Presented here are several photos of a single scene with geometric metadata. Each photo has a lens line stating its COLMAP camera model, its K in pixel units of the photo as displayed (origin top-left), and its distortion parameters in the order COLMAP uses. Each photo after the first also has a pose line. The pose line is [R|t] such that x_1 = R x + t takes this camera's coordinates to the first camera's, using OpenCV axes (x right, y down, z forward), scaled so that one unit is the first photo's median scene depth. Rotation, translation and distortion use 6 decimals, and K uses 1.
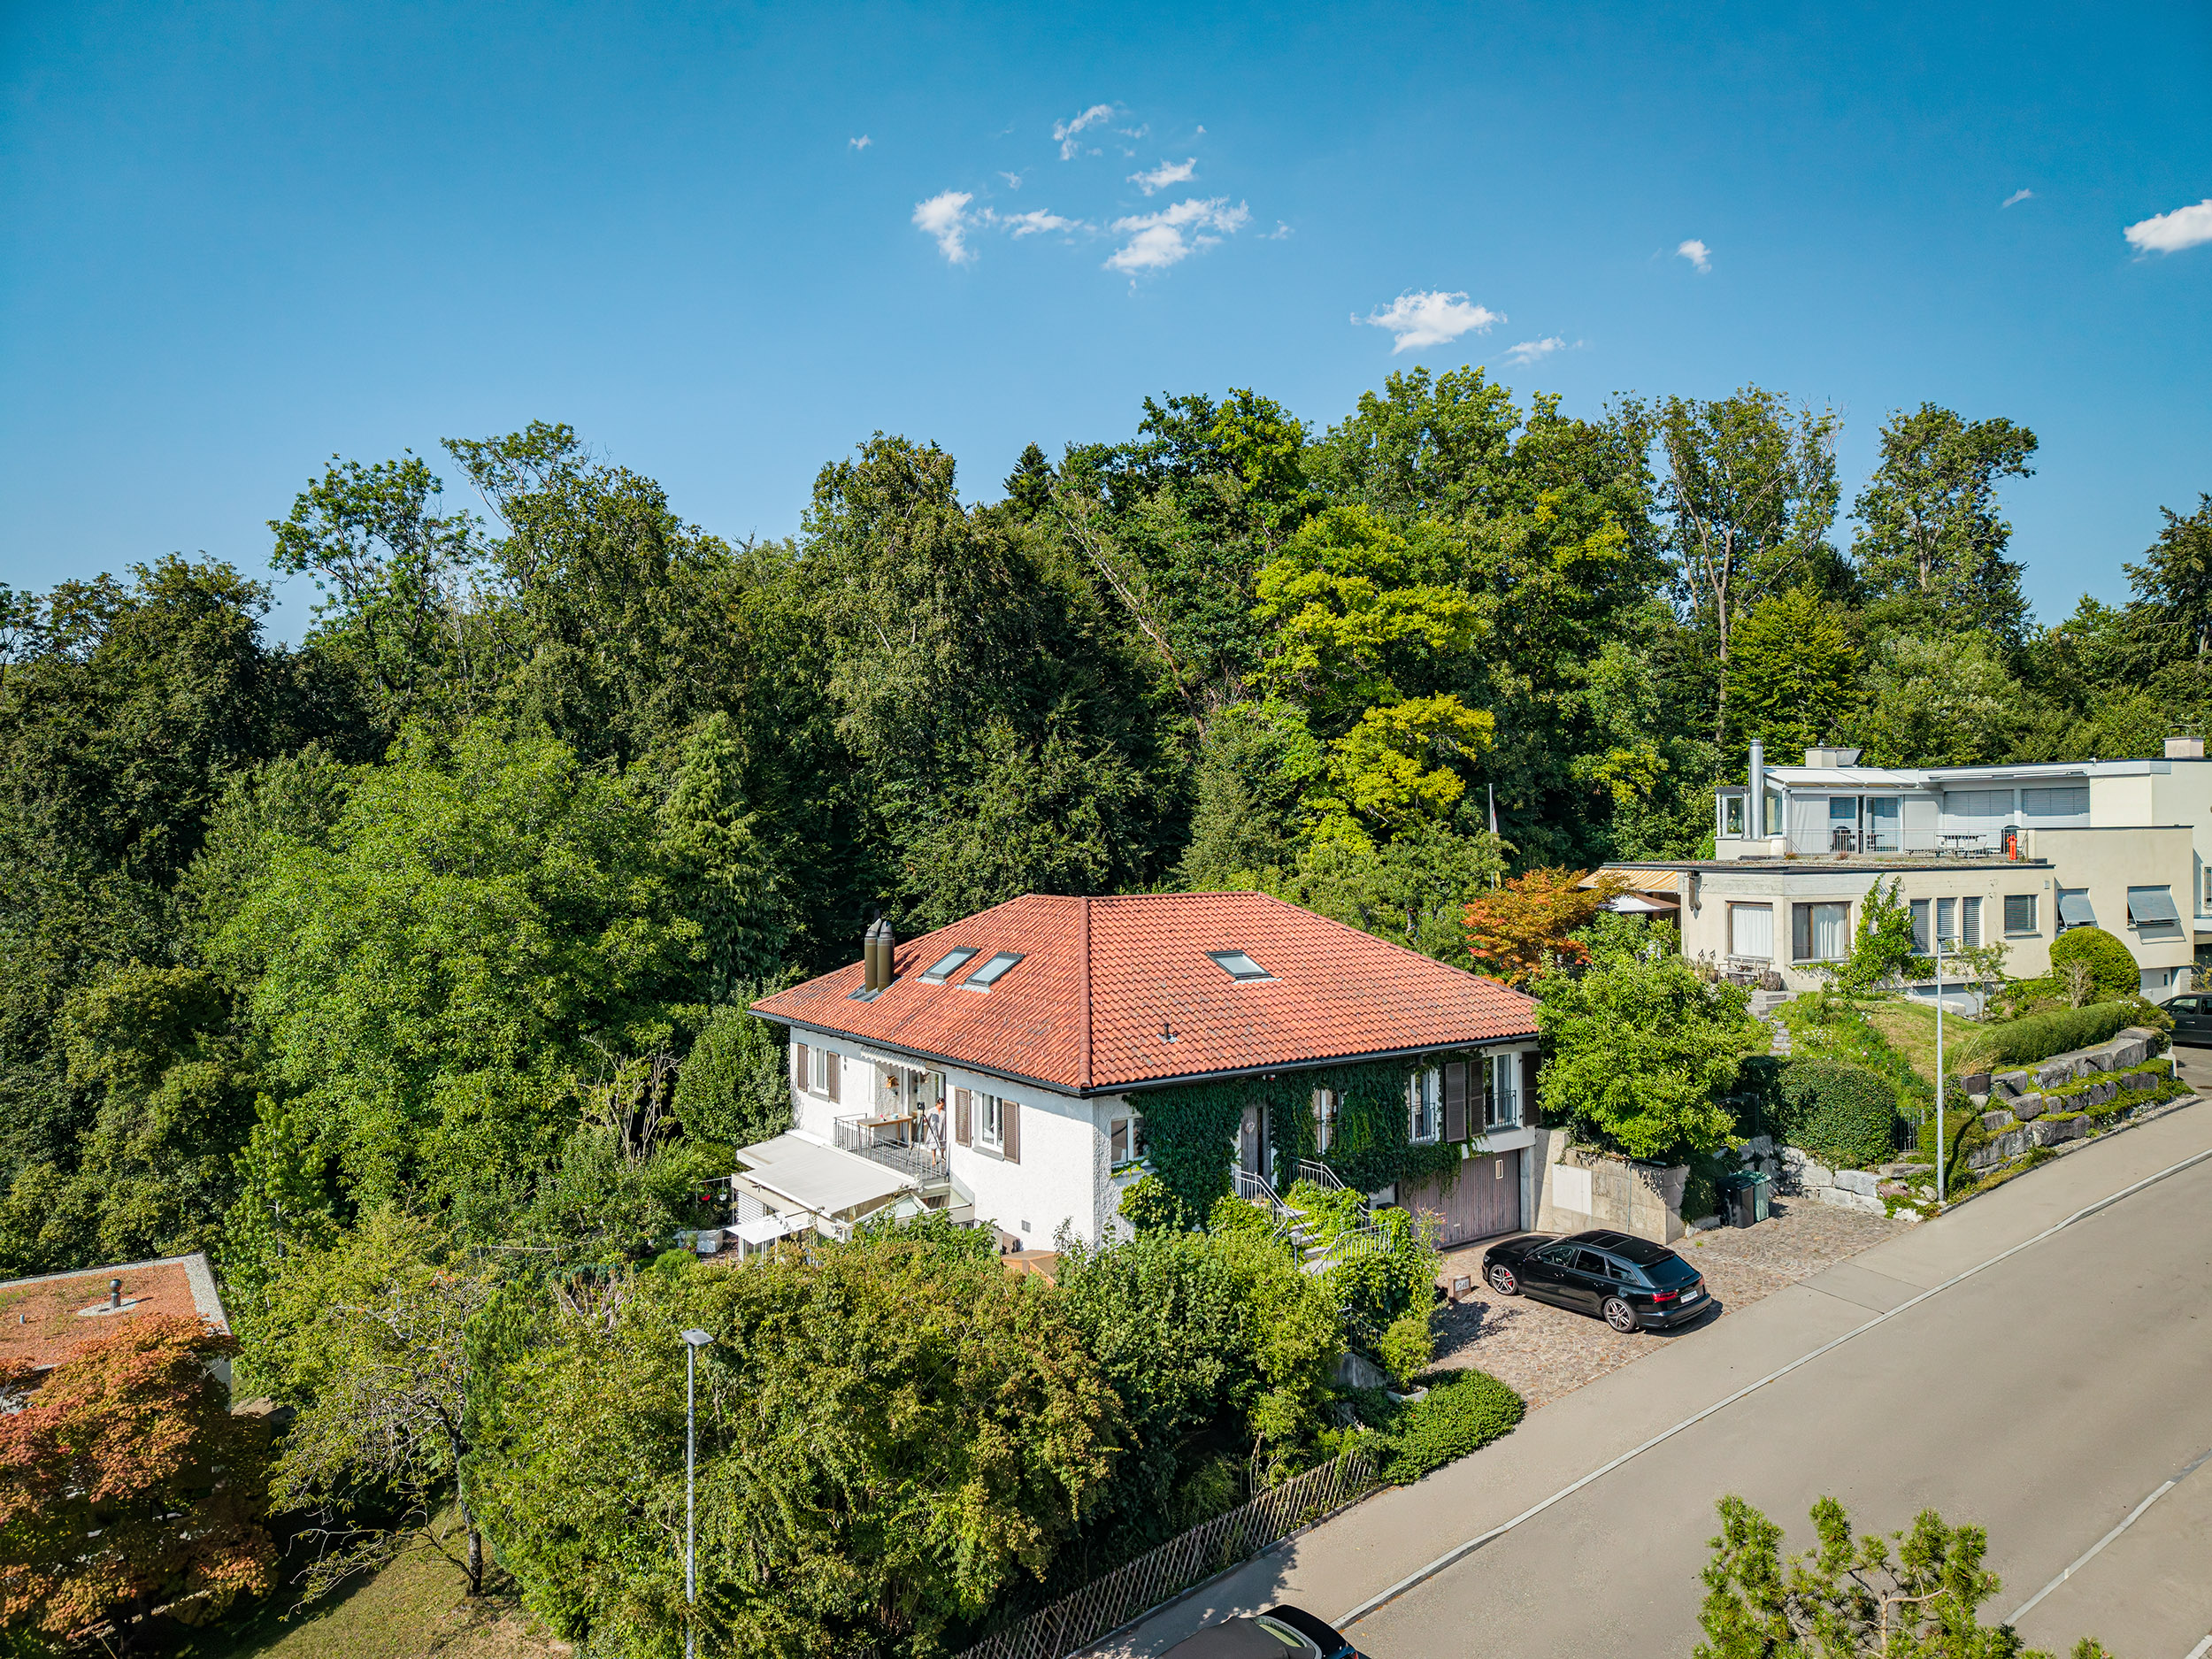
lens RADIAL K [[1491.3, 0, 1094.7], [0, 1491.3, 835.4], [0, 0, 1]] dist [0.026670, -0.018428]
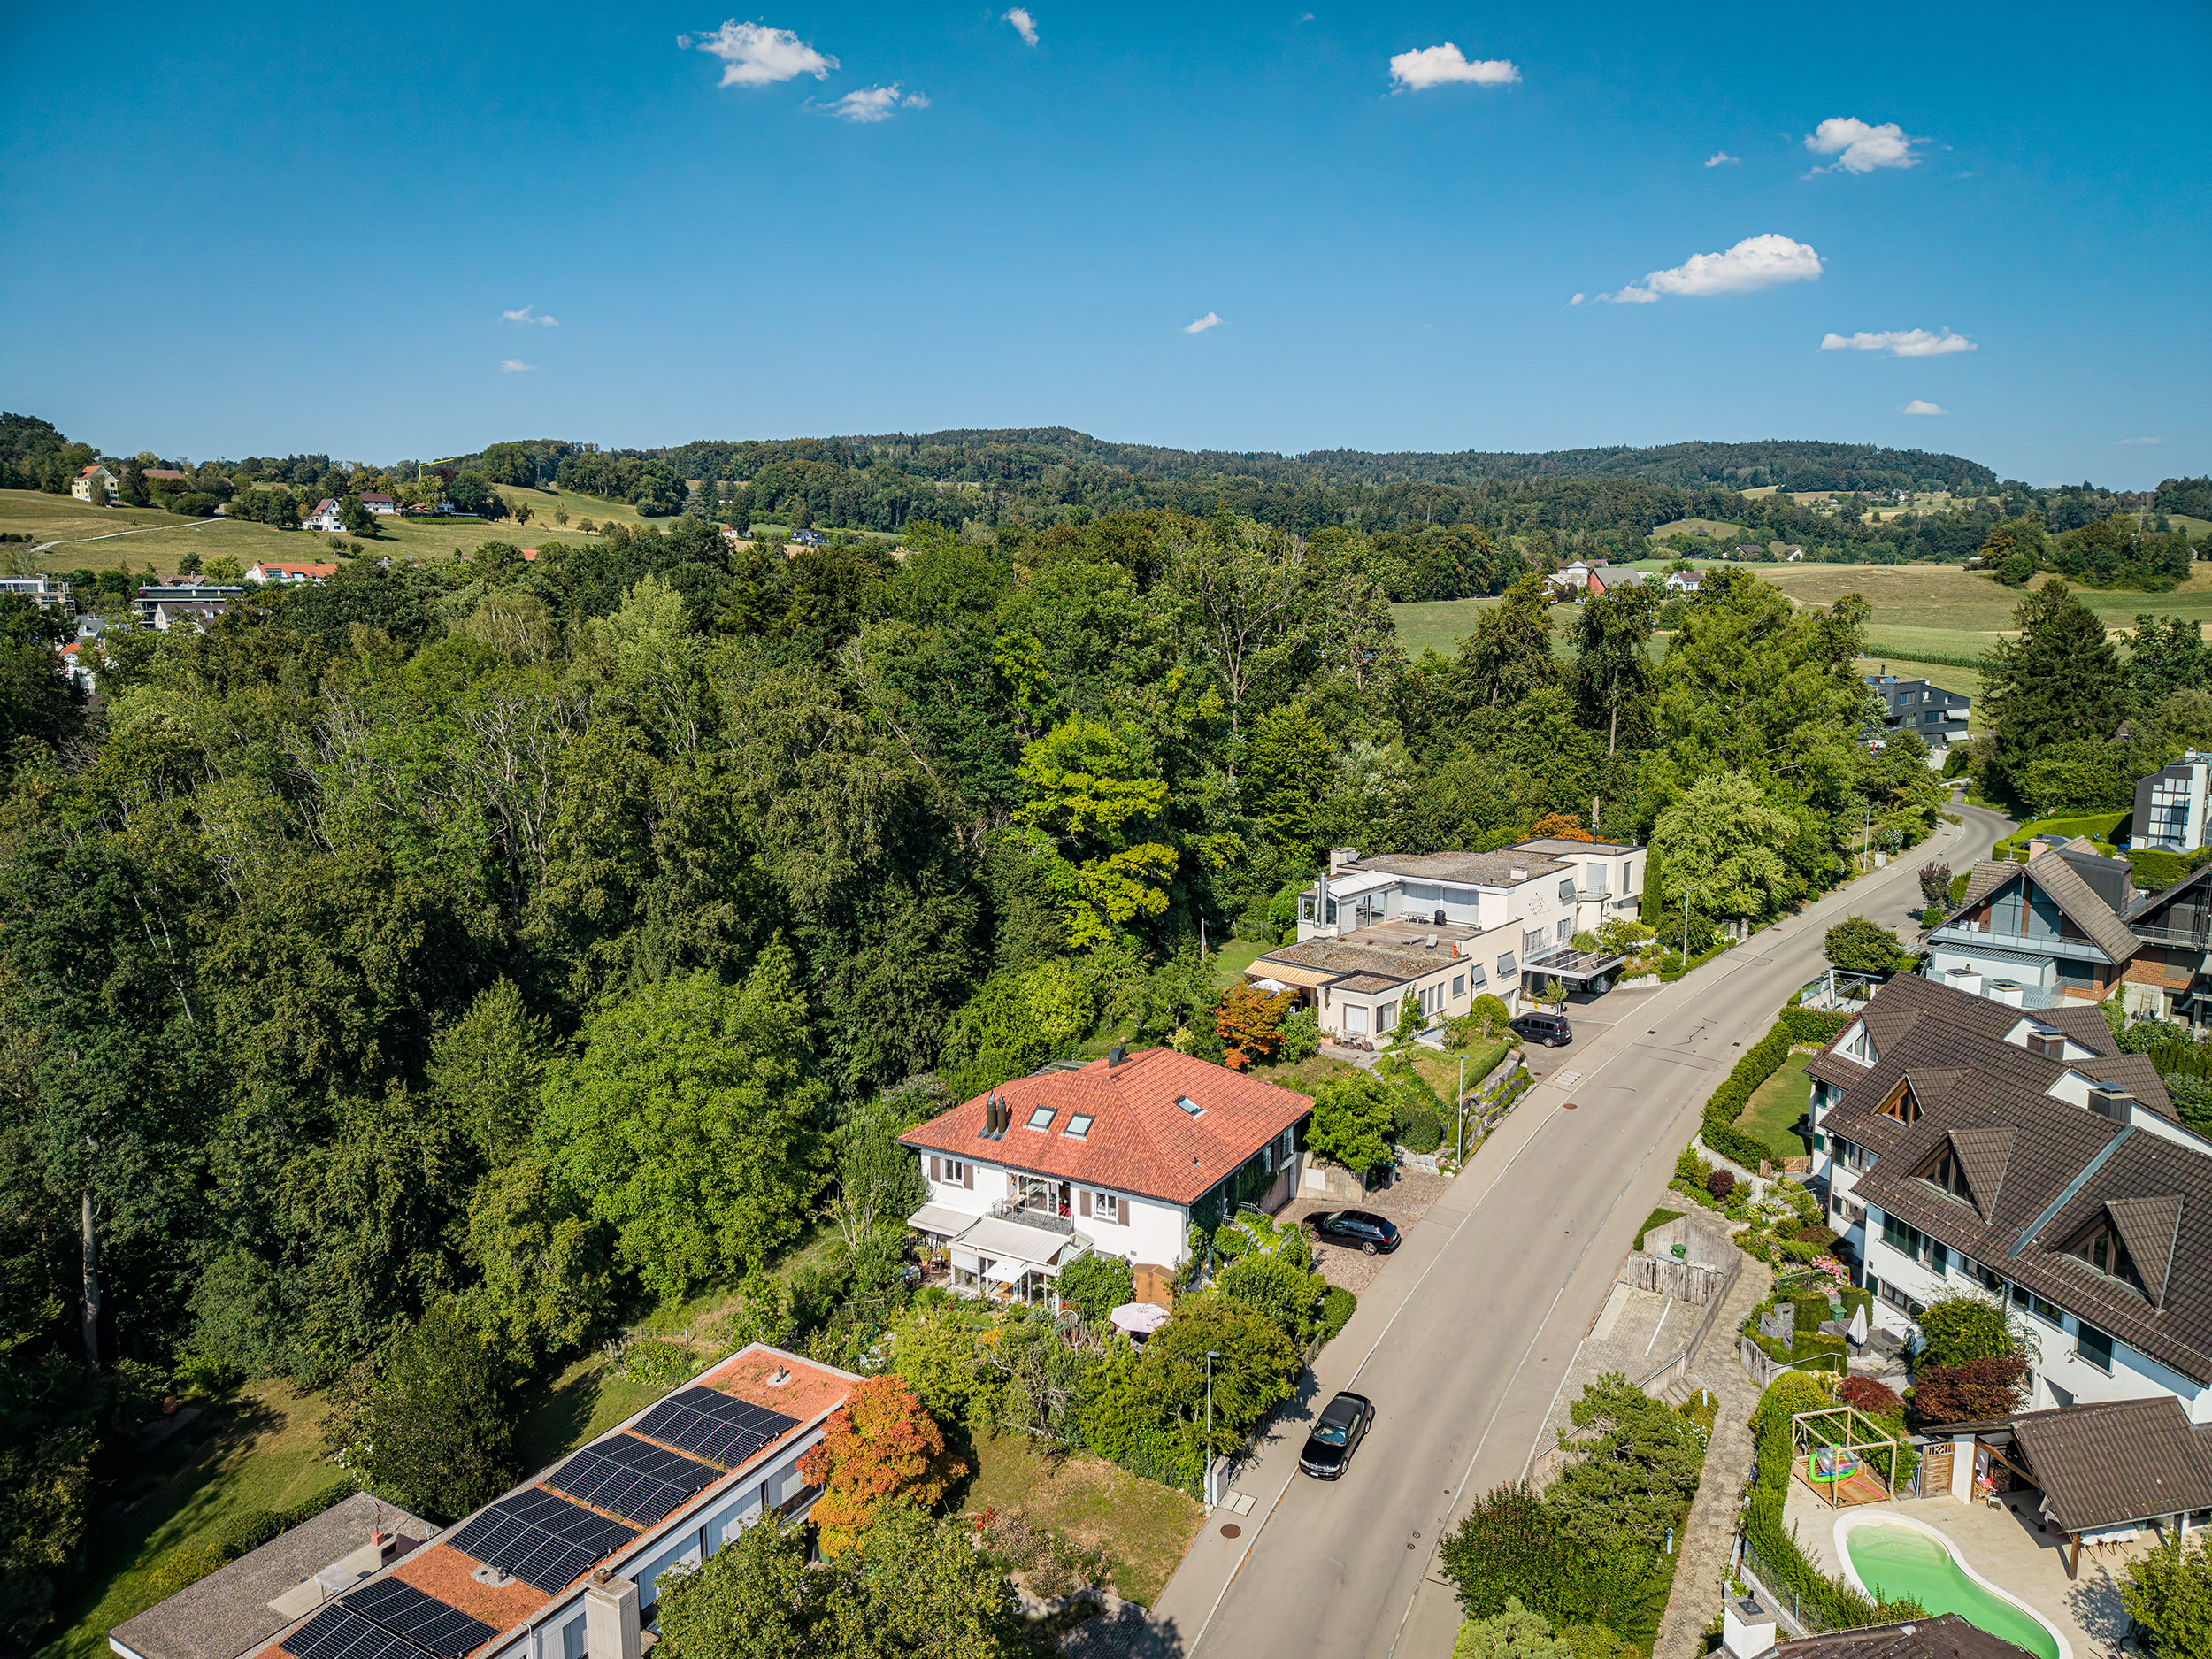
lens RADIAL K [[1491.3, 0, 1101.0], [0, 1491.3, 810.1], [0, 0, 1]] dist [0.026670, -0.018428]
pose [[0.911040, -0.060086, 0.407916, -0.669496], [0.006407, 0.991268, 0.131705, -0.477388], [-0.412268, -0.117375, 0.903470, -0.630834]]
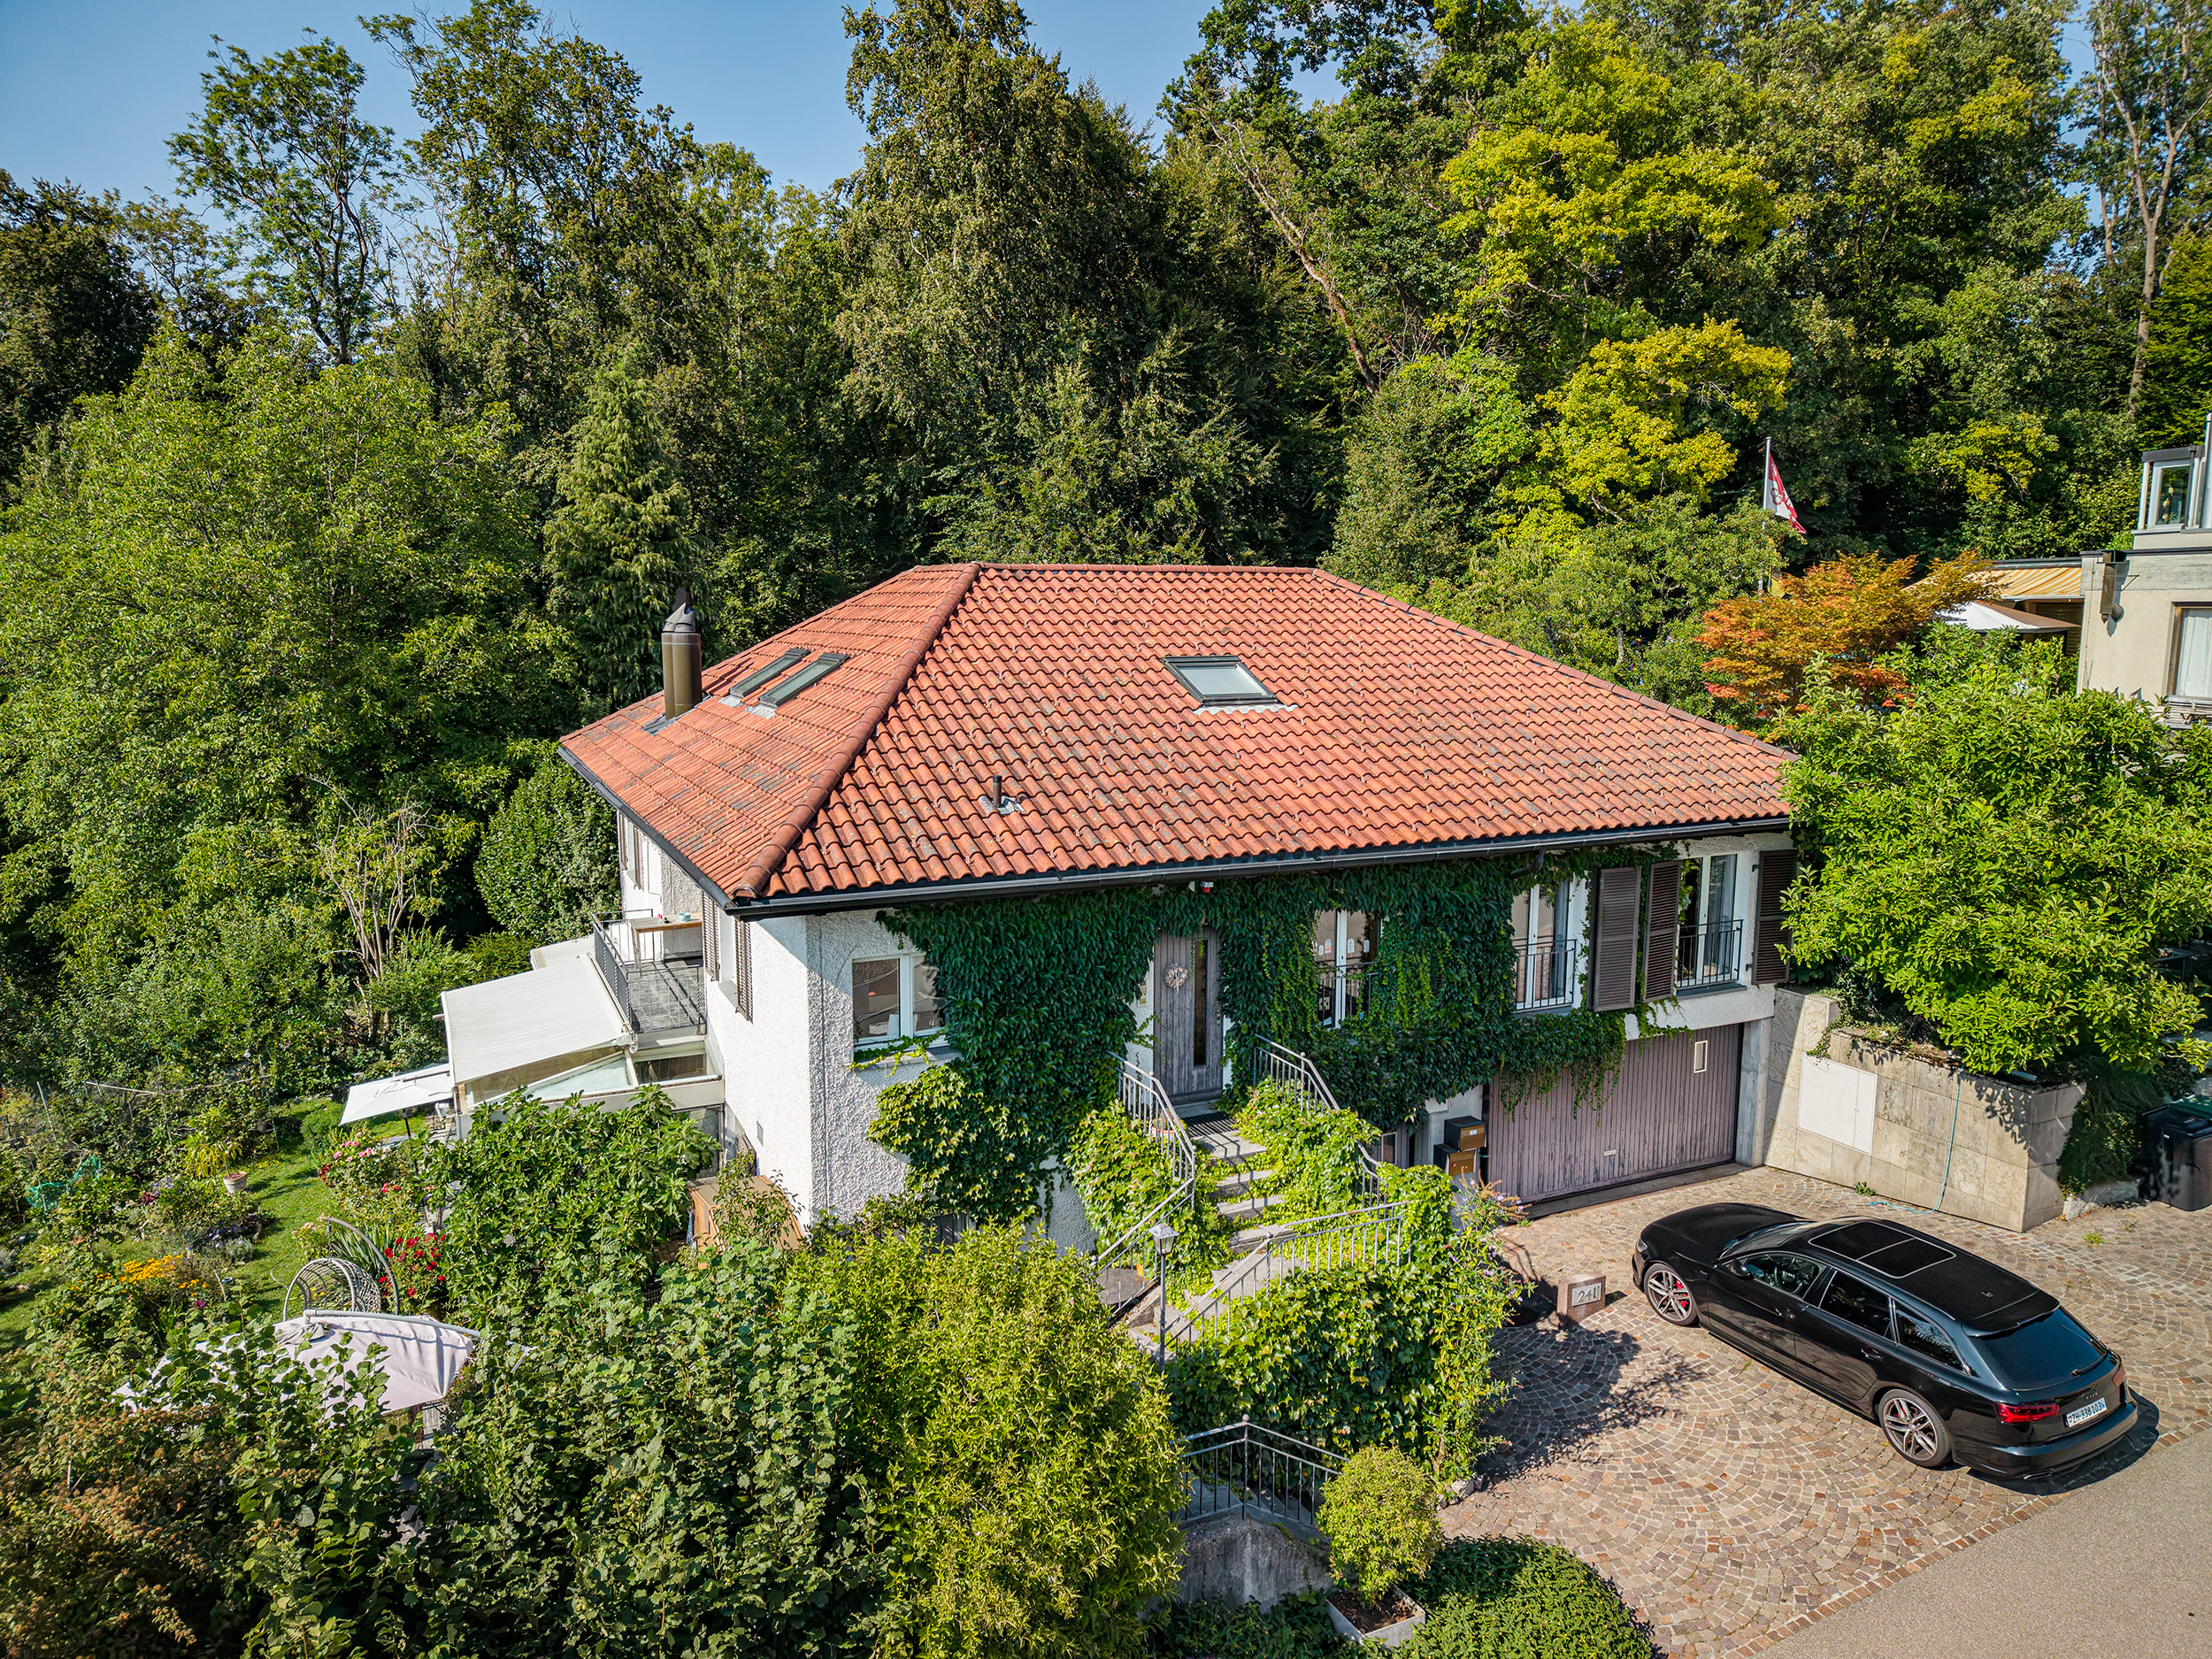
lens RADIAL K [[1491.3, 0, 1101.0], [0, 1491.3, 826.7], [0, 0, 1]] dist [0.026670, -0.018428]
pose [[0.984421, 0.033856, -0.172537, 0.118701], [-0.008418, 0.989236, 0.146086, 0.048451], [0.175626, -0.142358, 0.974110, 0.354554]]
